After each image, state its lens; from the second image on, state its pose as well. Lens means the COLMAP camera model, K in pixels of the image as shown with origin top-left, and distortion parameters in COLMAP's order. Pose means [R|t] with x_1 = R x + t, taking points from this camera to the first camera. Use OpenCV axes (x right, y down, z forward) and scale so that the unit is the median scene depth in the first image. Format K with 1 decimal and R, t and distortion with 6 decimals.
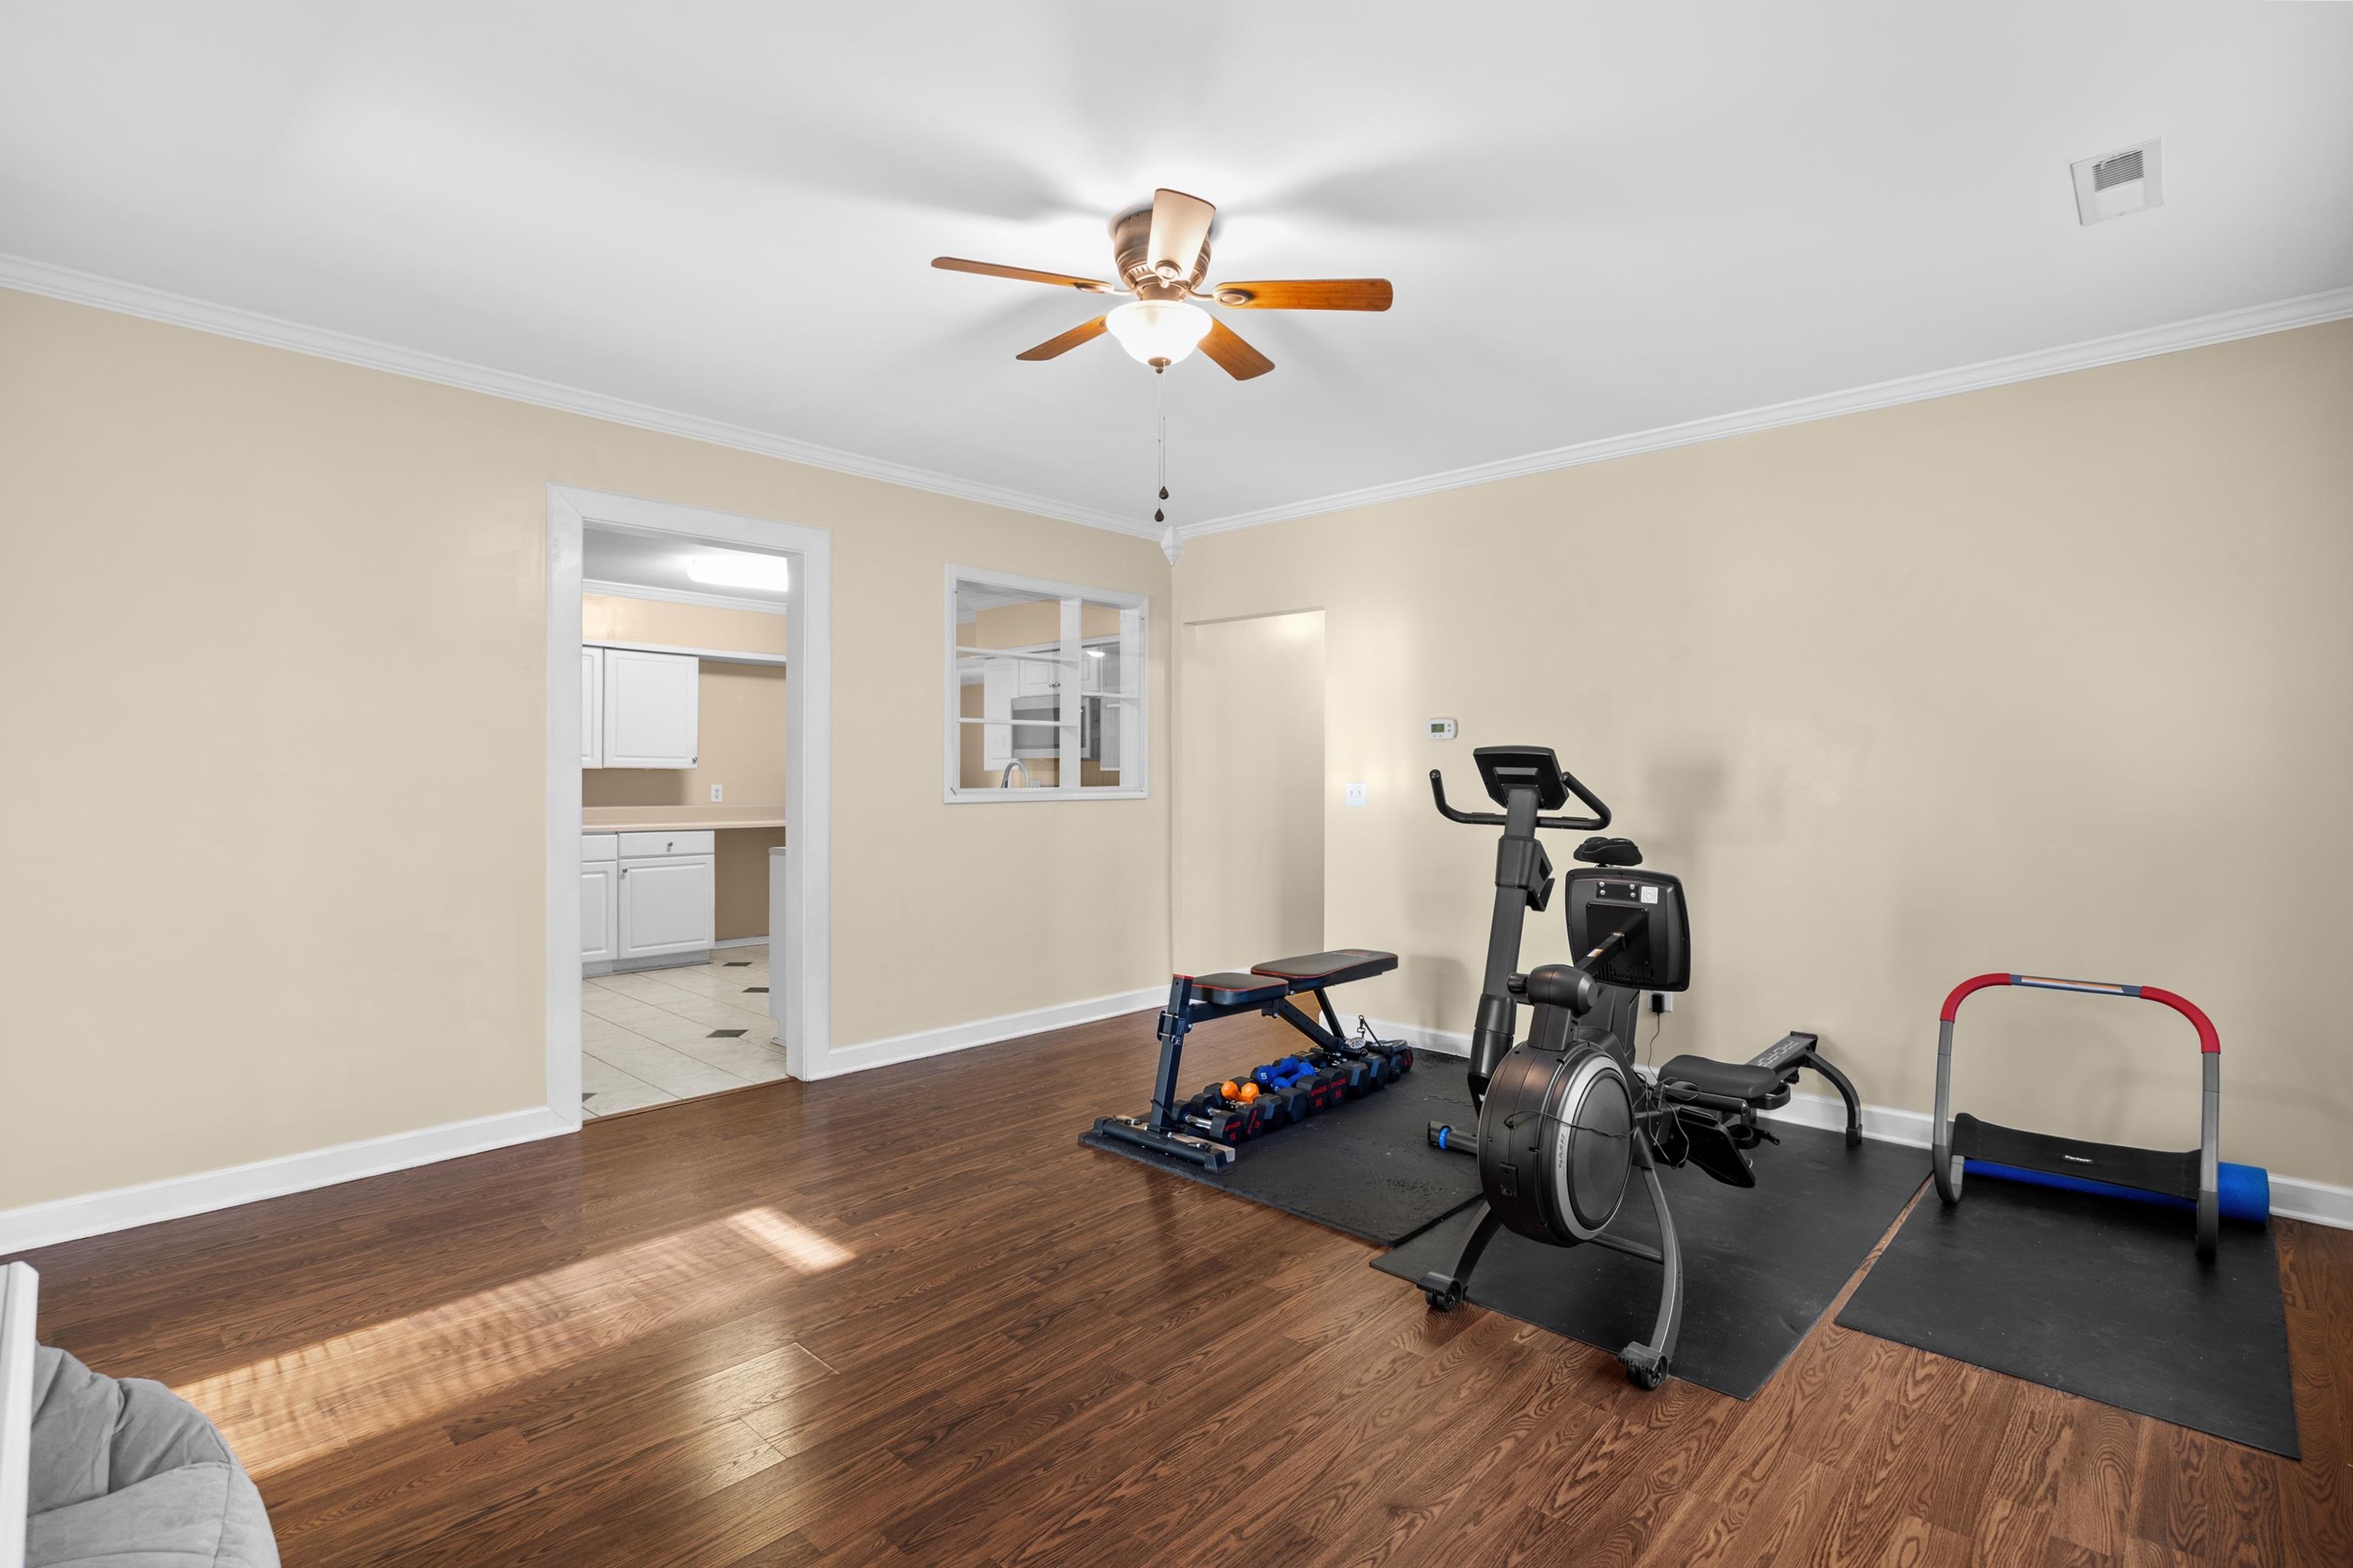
lens RADIAL K [[1125.4, 0, 1181.2], [0, 1125.4, 780.8], [0, 0, 1]] dist [-0.003128, -0.000460]
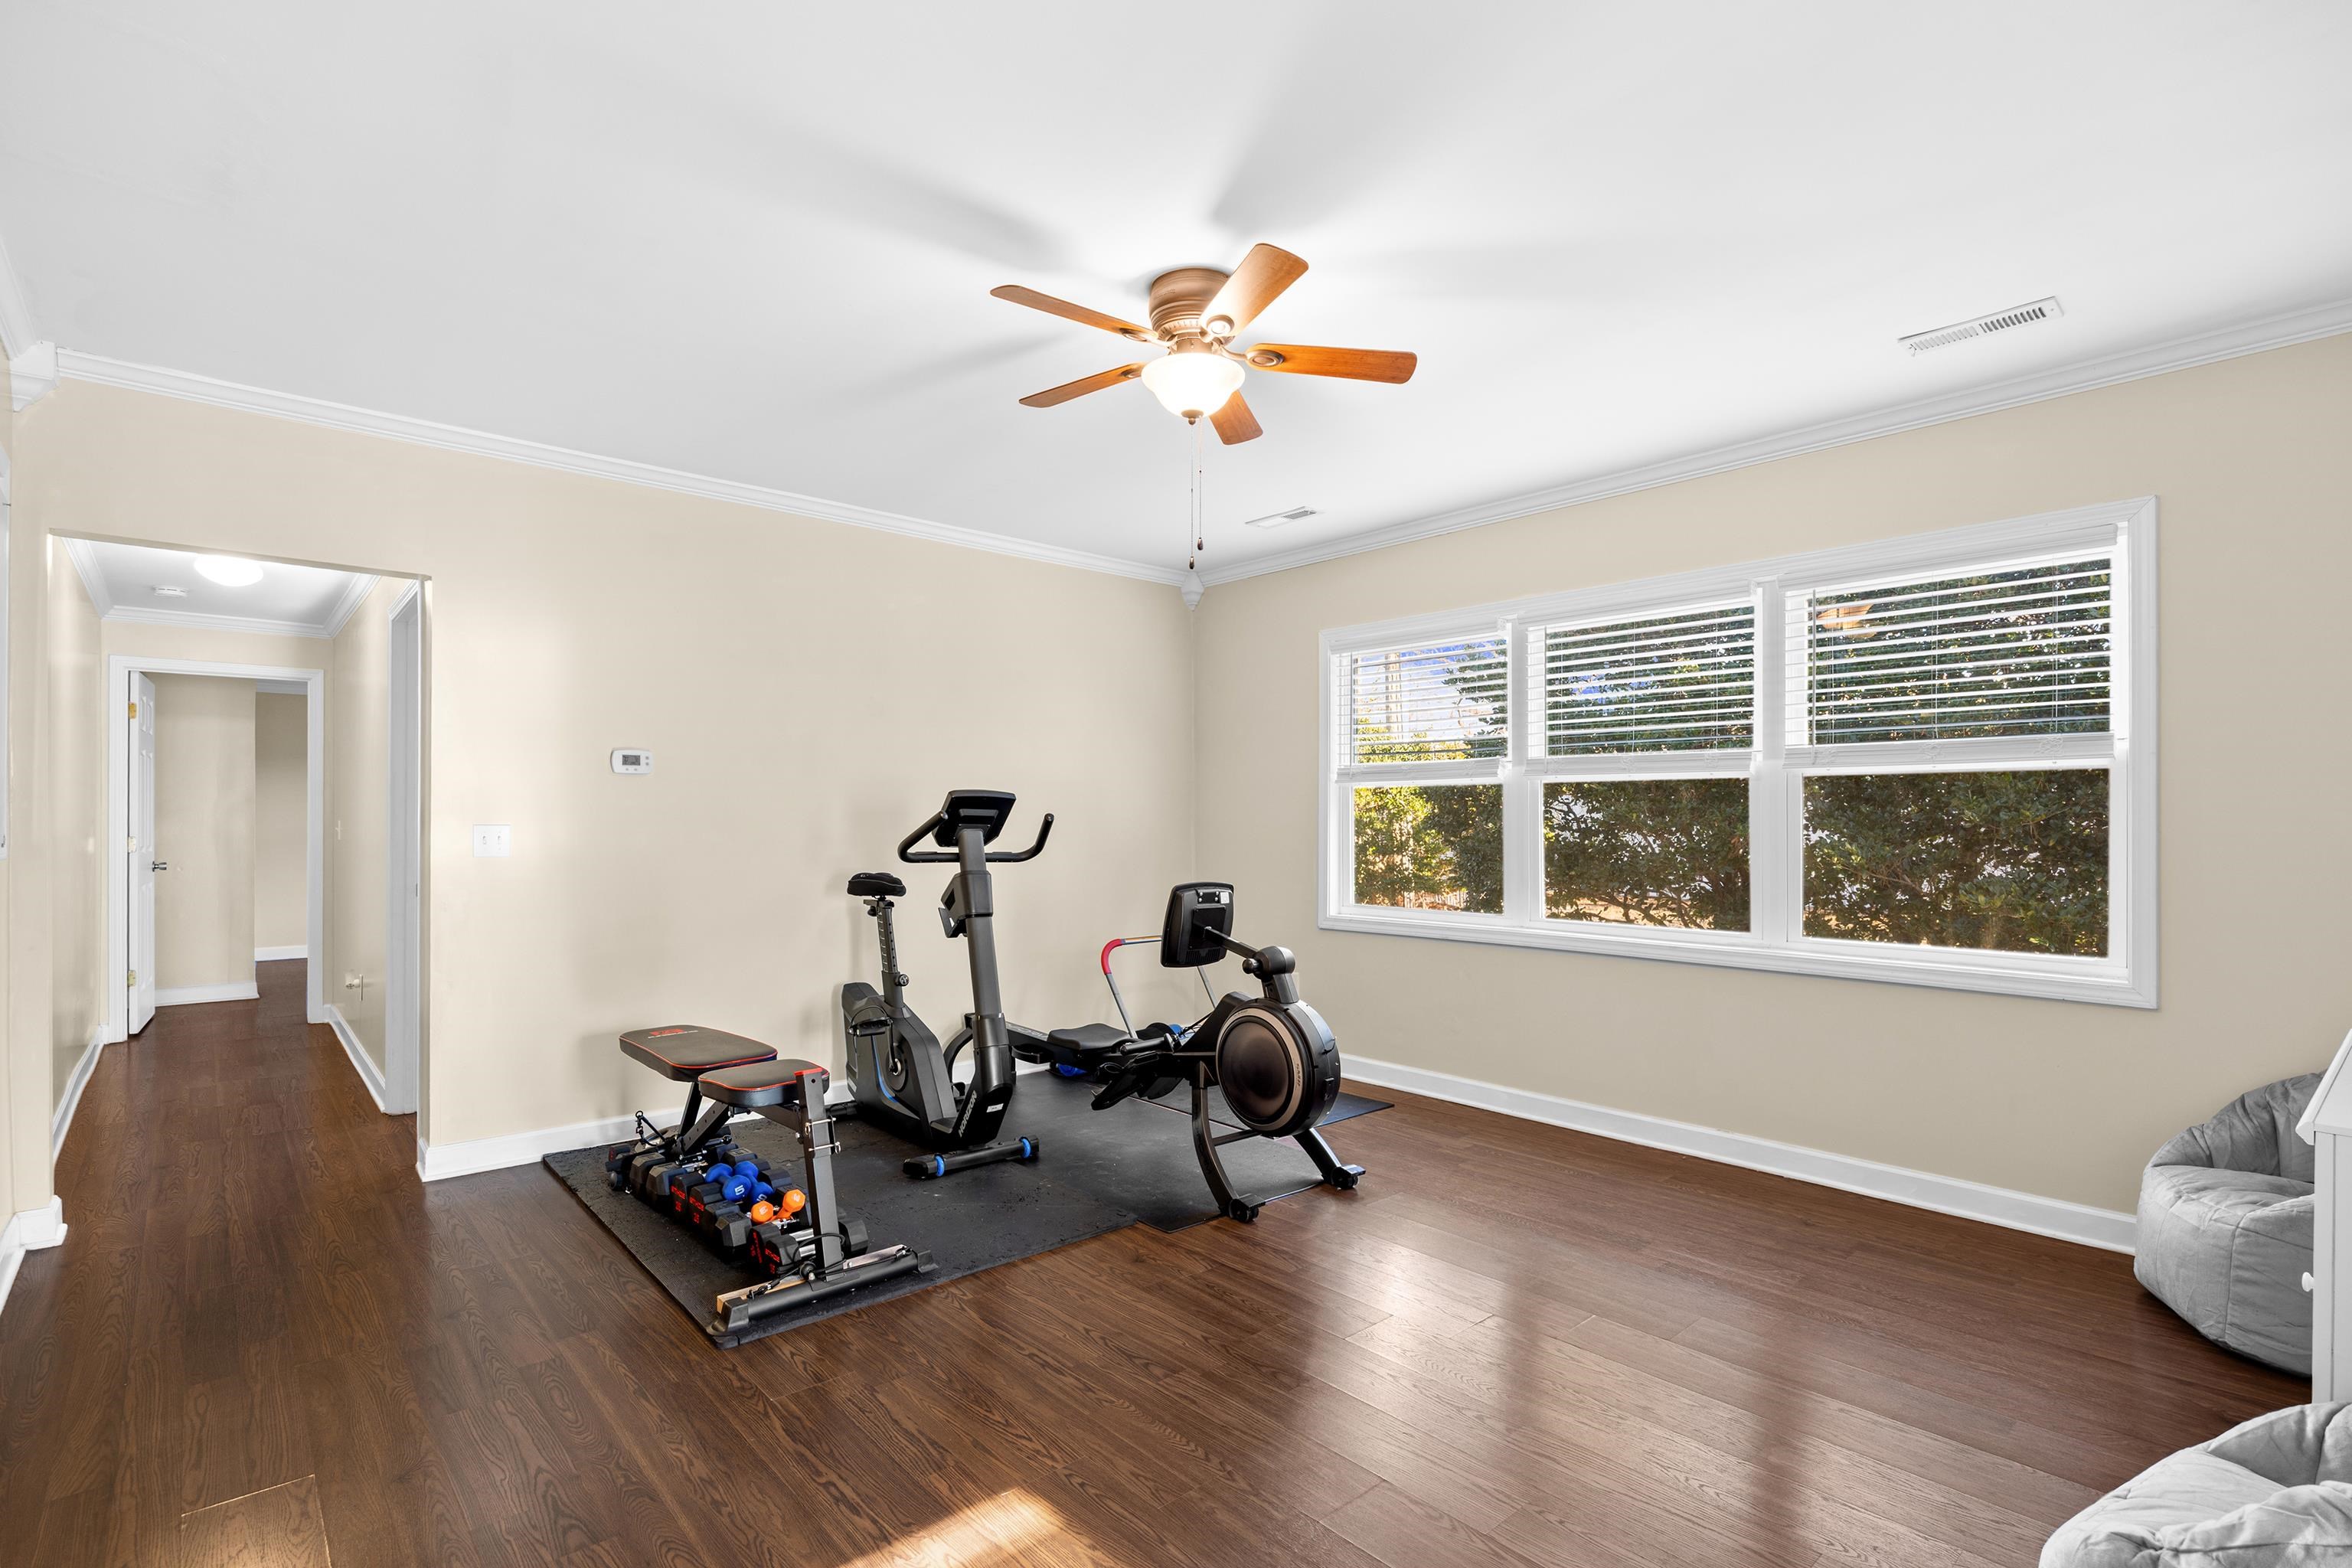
lens RADIAL K [[1096.1, 0, 1174.5], [0, 1096.1, 801.2], [0, 0, 1]] dist [-0.003404, -0.000242]
pose [[0.095434, 0.013517, 0.995344, -0.780715], [0.002491, 0.999901, -0.013818, -0.004175], [-0.995433, 0.003799, 0.095391, 0.704291]]
